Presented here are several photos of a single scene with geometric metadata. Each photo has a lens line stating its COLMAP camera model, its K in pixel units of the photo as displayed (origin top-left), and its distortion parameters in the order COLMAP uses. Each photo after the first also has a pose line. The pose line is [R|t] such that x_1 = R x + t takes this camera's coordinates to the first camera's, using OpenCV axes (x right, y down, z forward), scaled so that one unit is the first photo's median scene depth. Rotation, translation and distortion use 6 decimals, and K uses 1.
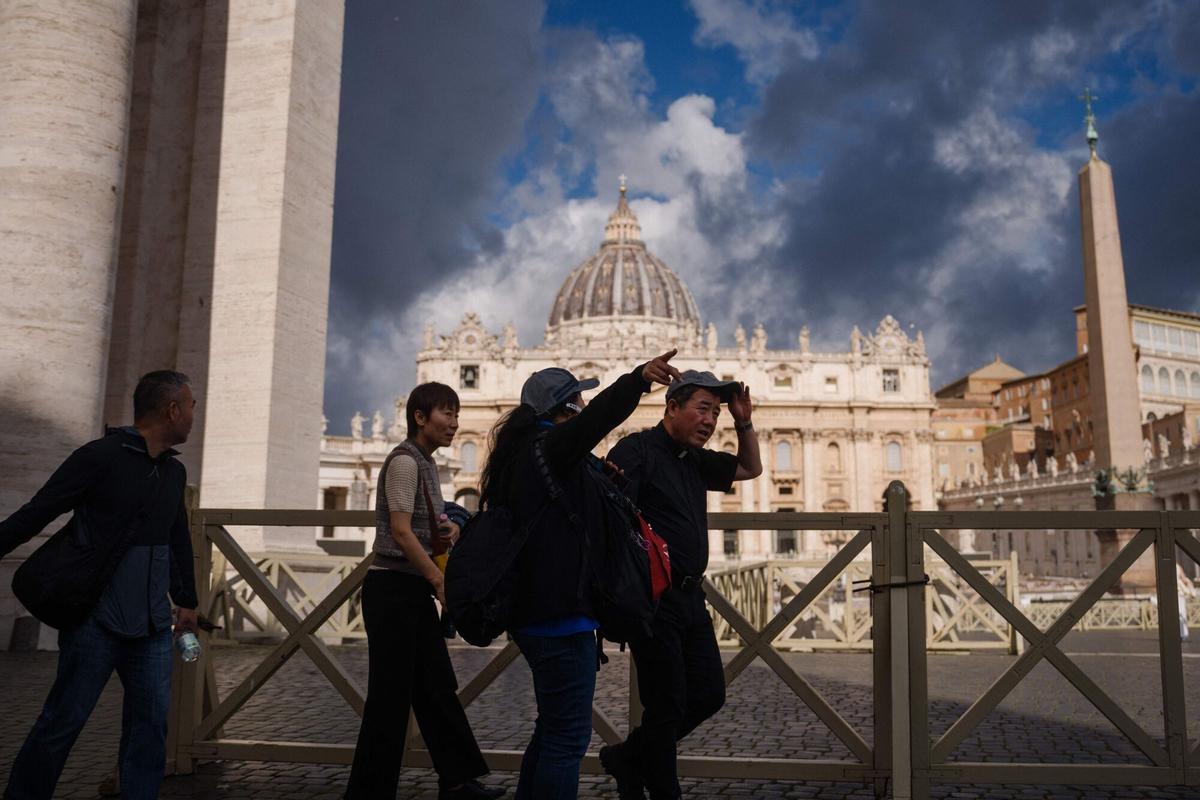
lens RADIAL K [[1353.3, 0, 656.2], [0, 1353.3, 340.9], [0, 0, 1]] dist [-0.067158, 0.000000]
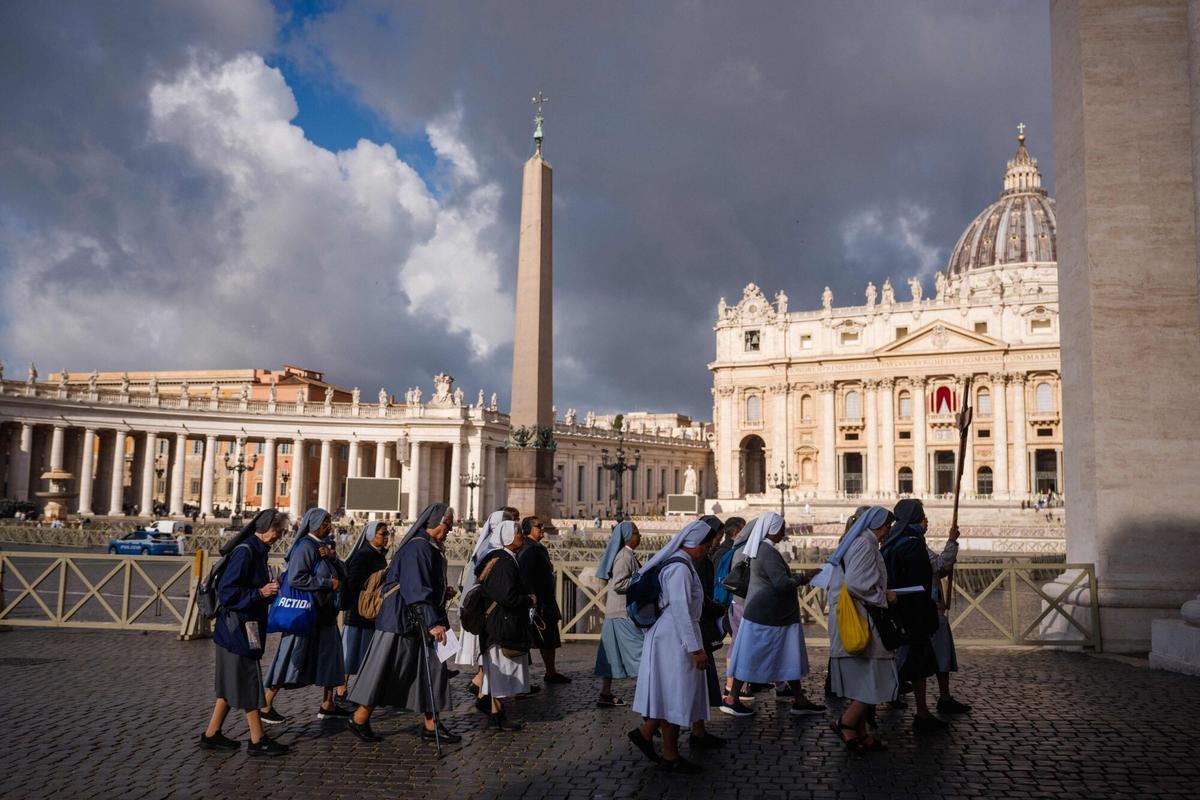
lens RADIAL K [[1220.1, 0, 603.5], [0, 1220.1, 404.2], [0, 0, 1]] dist [0.044113, 0.000000]
pose [[0.789890, -0.030012, -0.612514, 0.395288], [0.084876, 0.994539, 0.060724, 0.006179], [0.607346, -0.099953, 0.788124, 0.077126]]
